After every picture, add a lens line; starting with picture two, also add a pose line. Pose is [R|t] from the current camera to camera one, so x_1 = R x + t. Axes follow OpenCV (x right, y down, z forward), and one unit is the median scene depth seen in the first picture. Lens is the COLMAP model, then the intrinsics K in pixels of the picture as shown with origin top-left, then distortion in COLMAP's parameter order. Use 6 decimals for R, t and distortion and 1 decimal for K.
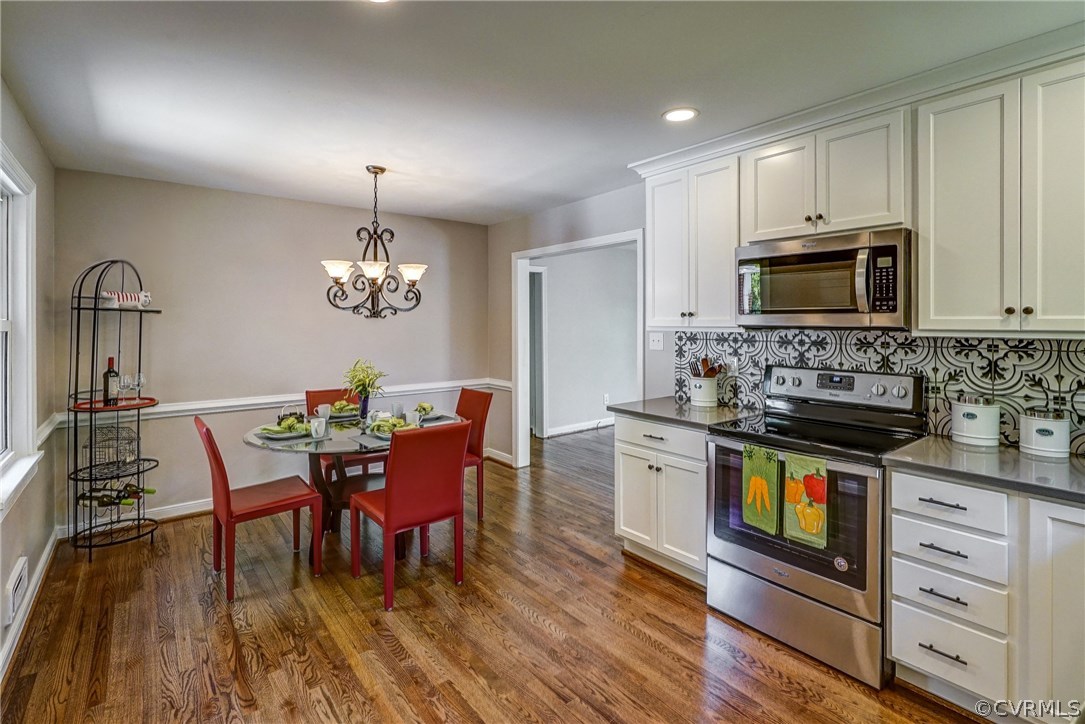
lens RADIAL K [[504.5, 0, 540.9], [0, 504.5, 324.1], [0, 0, 1]] dist [-0.001519, -0.000291]
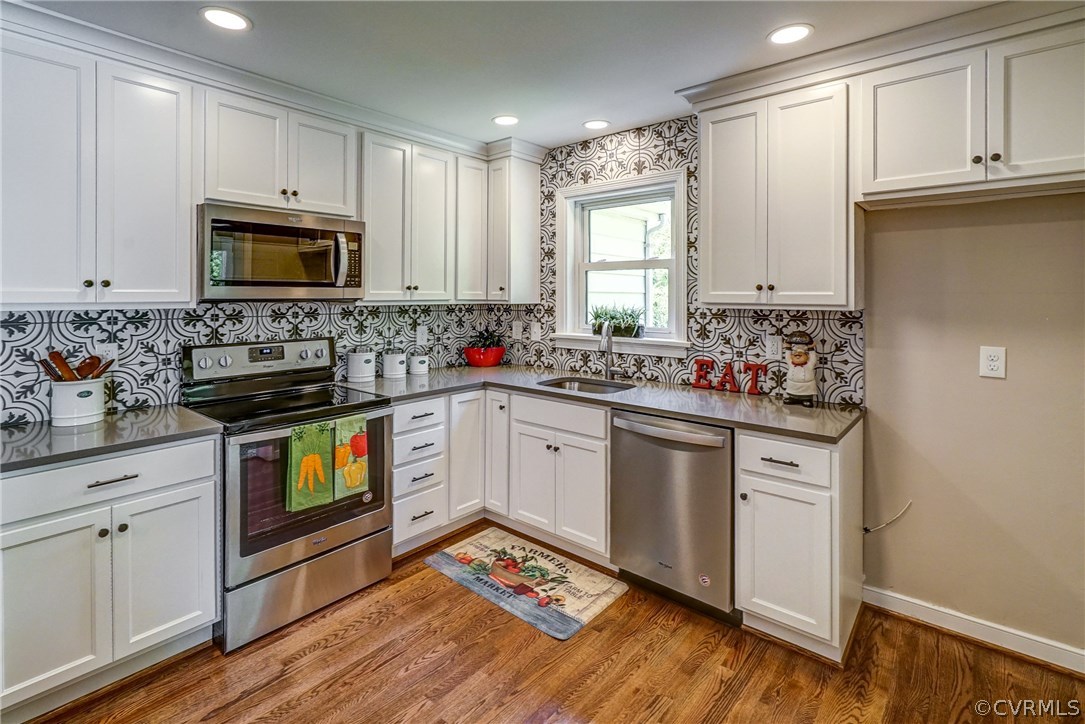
lens RADIAL K [[514.8, 0, 544.2], [0, 514.8, 294.2], [0, 0, 1]] dist [-0.001520, -0.000012]
pose [[-0.186815, -0.000816, 0.982395, -0.513855], [0.004914, 0.999986, 0.001765, -0.004410], [-0.982383, 0.005157, -0.186808, 0.612579]]
